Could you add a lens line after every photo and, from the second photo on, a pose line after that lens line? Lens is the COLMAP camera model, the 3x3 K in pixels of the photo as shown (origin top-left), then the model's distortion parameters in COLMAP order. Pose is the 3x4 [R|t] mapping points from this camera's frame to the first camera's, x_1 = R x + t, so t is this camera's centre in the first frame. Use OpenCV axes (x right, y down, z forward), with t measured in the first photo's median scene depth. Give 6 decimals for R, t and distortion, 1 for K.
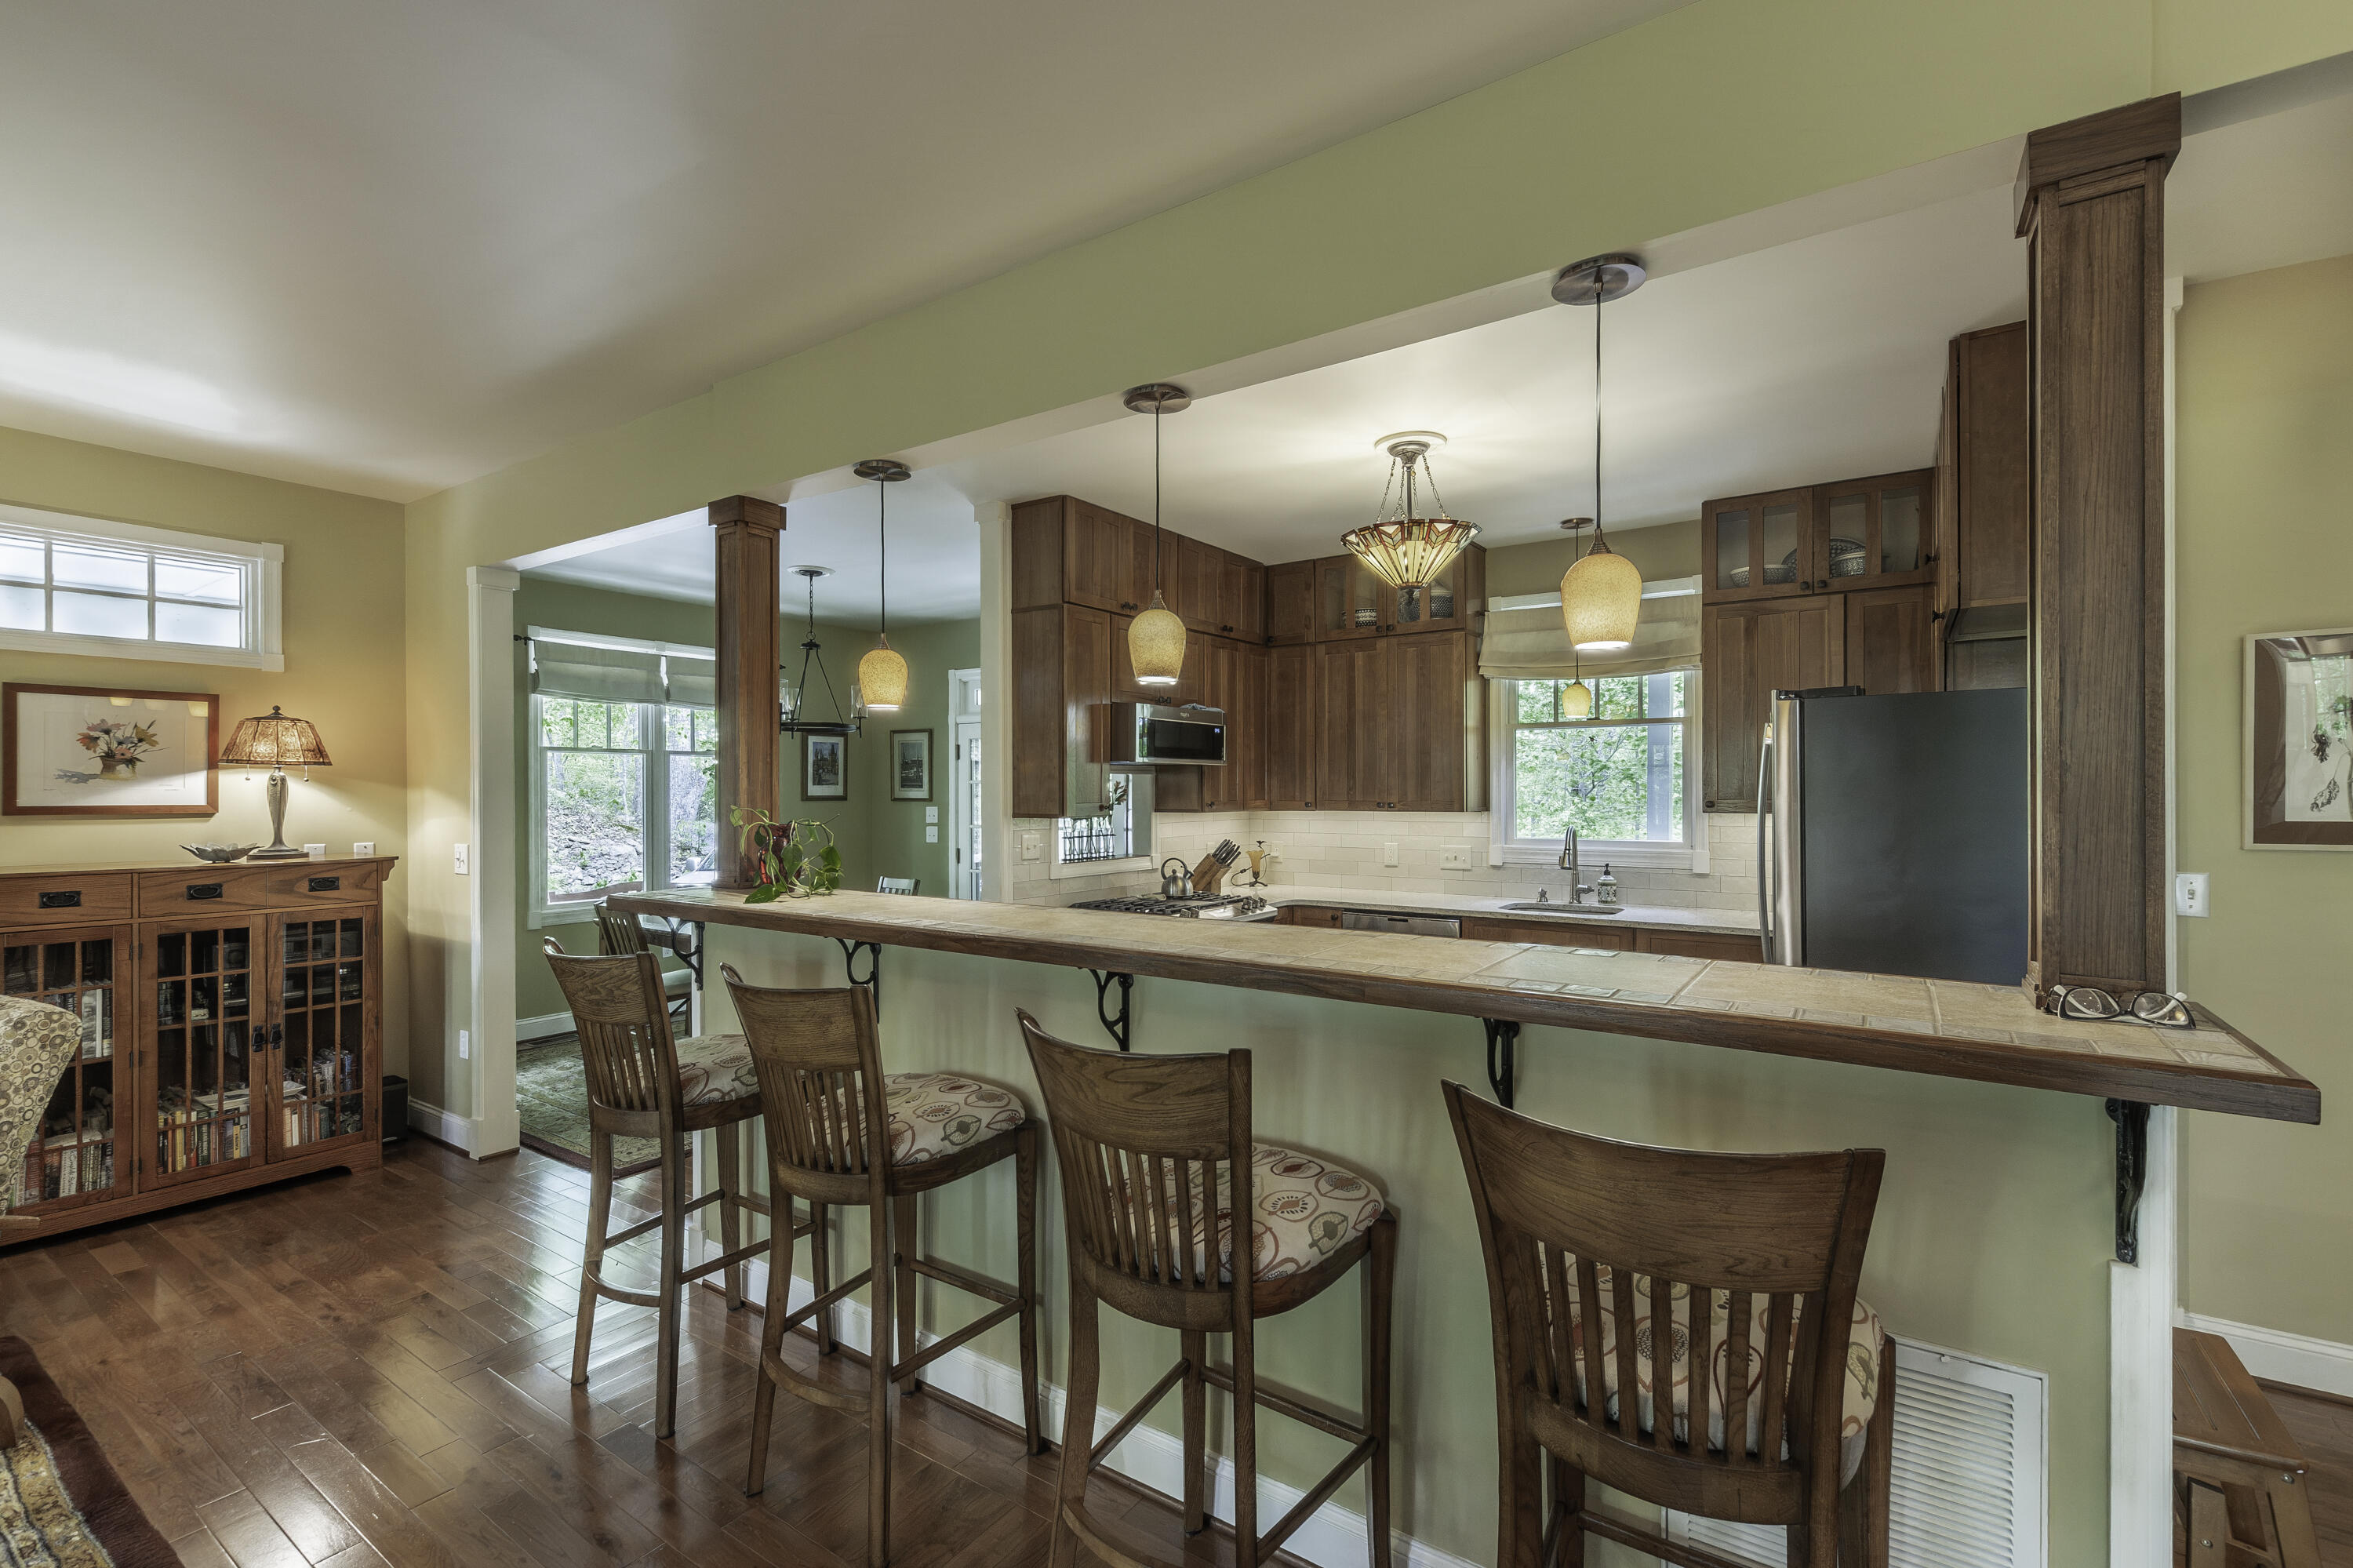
lens RADIAL K [[1036.7, 0, 1183.5], [0, 1036.7, 793.7], [0, 0, 1]] dist [0.016908, -0.004176]
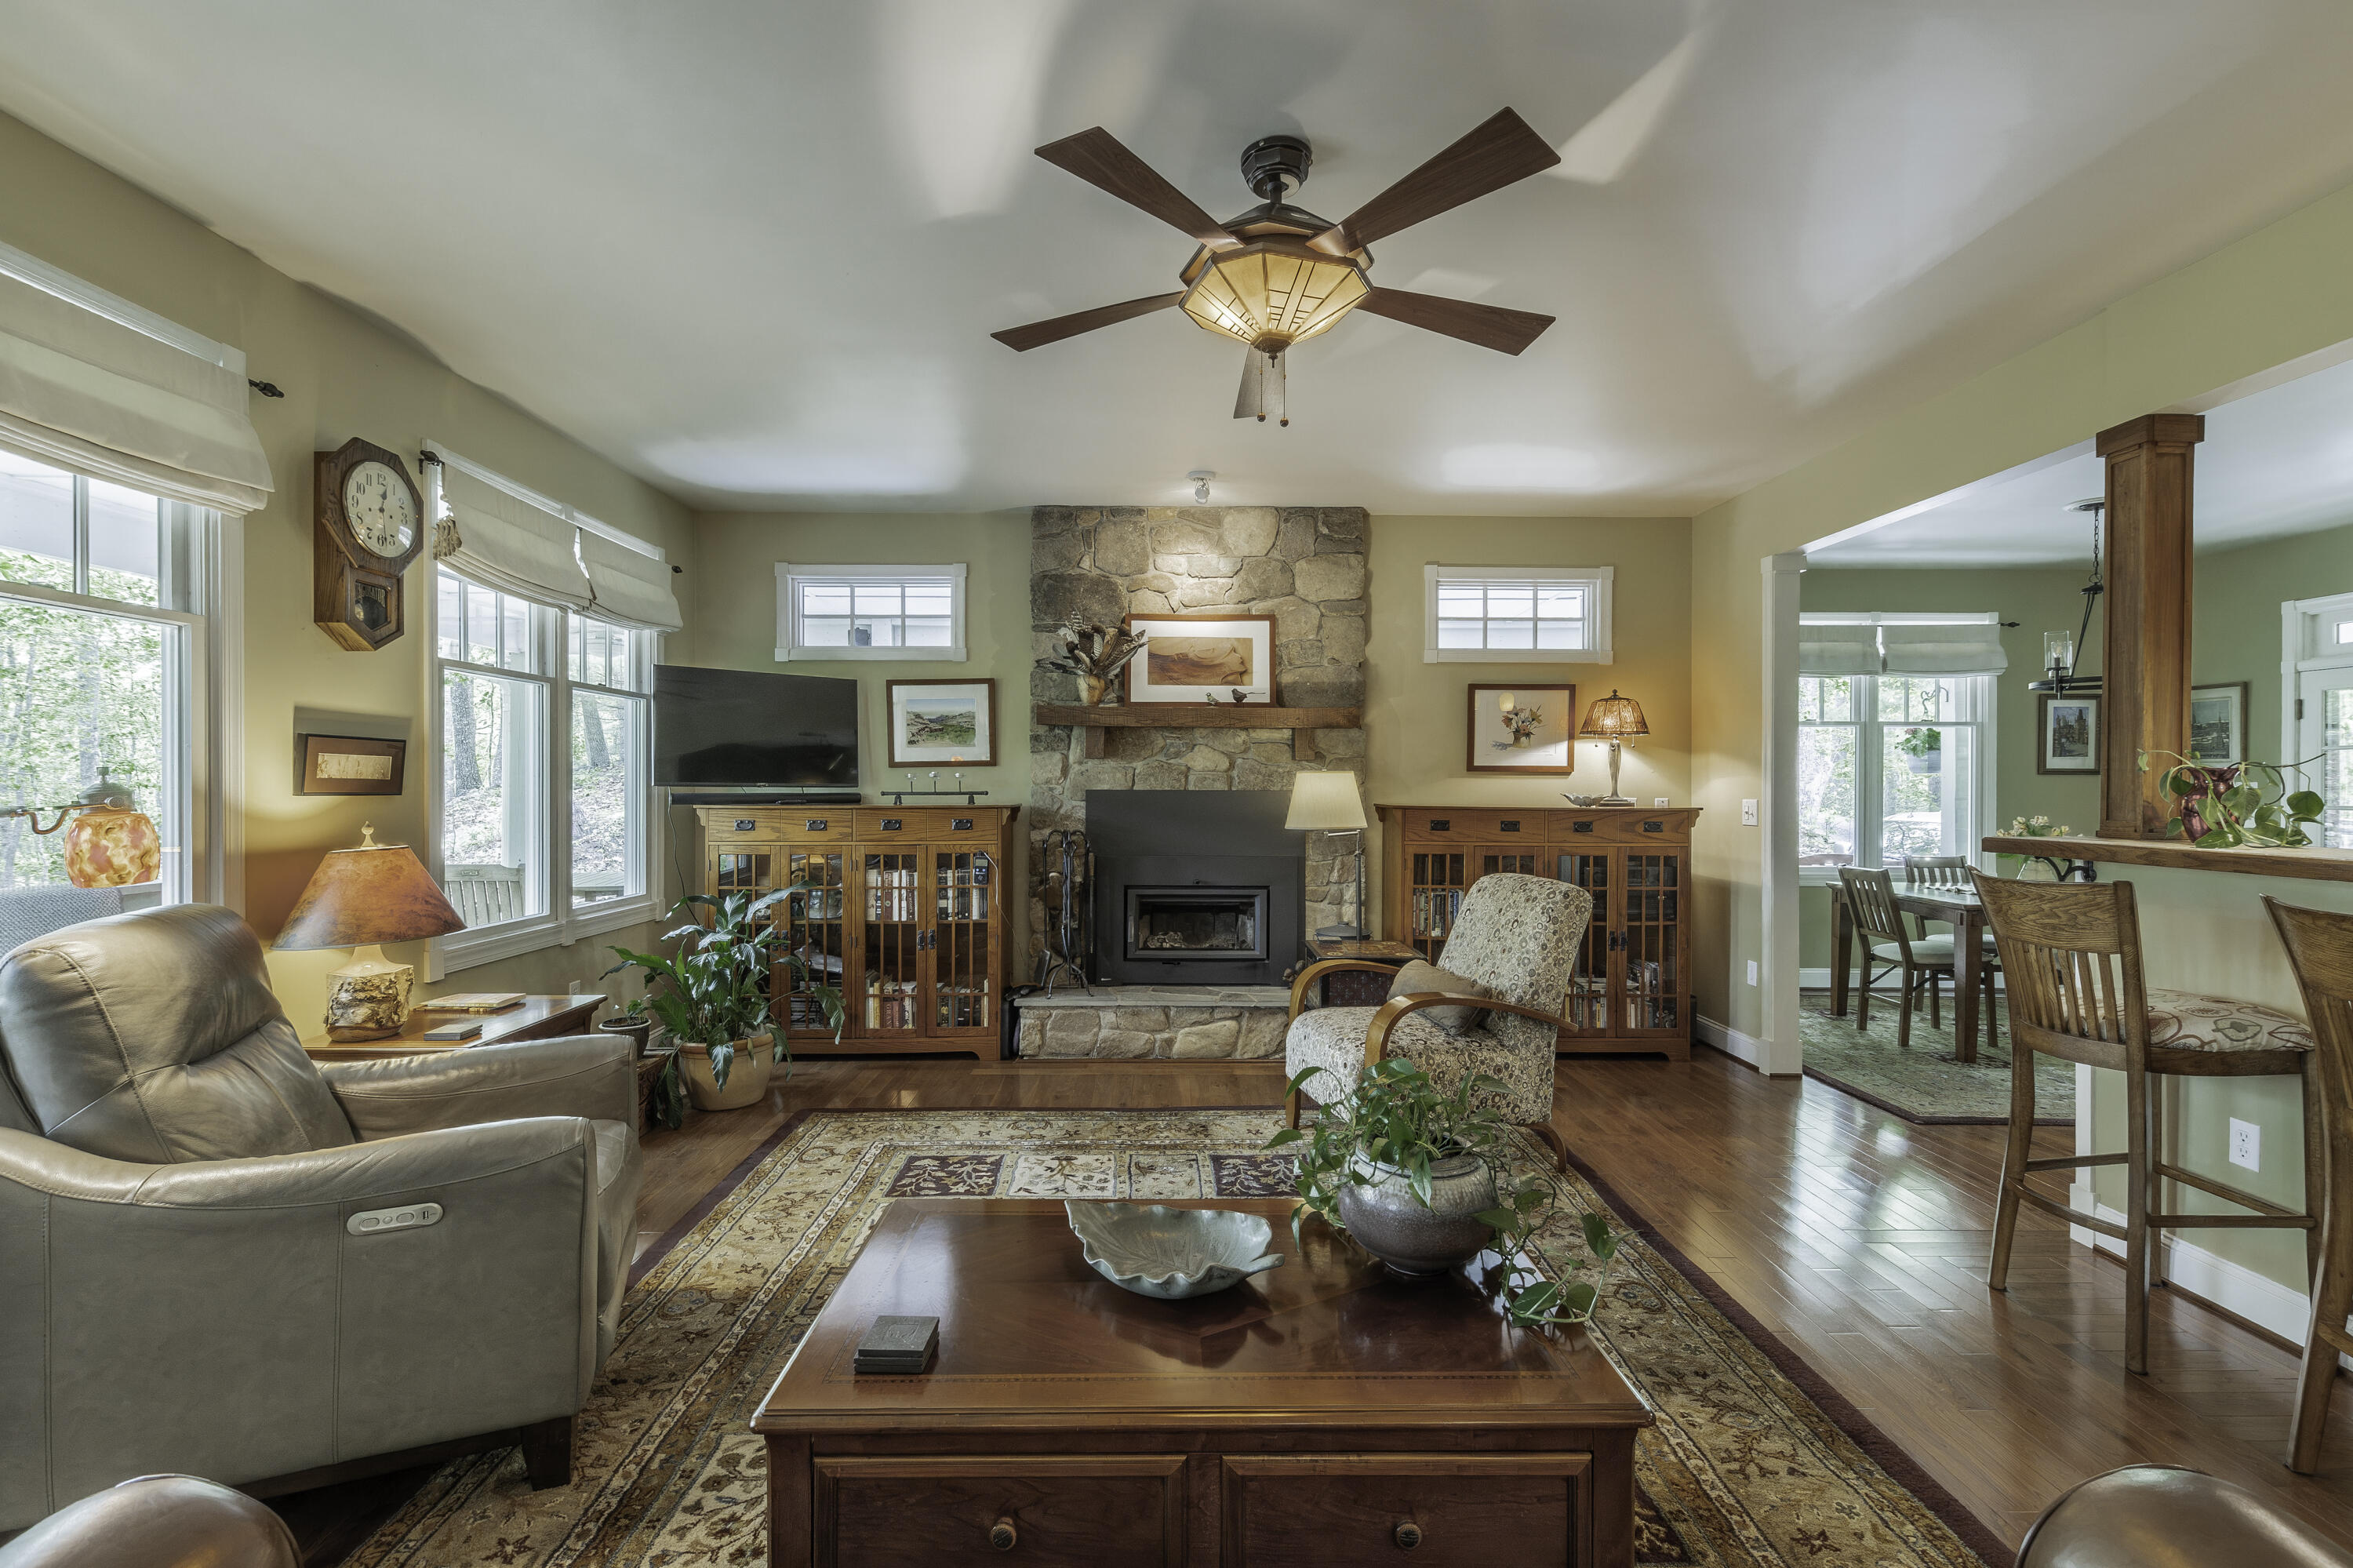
lens RADIAL K [[1036.7, 0, 1171.7], [0, 1036.7, 787.9], [0, 0, 1]] dist [0.016908, -0.004176]
pose [[0.580364, 0.006147, -0.814334, -0.125605], [-0.007056, 0.999972, 0.002519, 0.036864], [0.814327, 0.004284, 0.580391, -0.188540]]
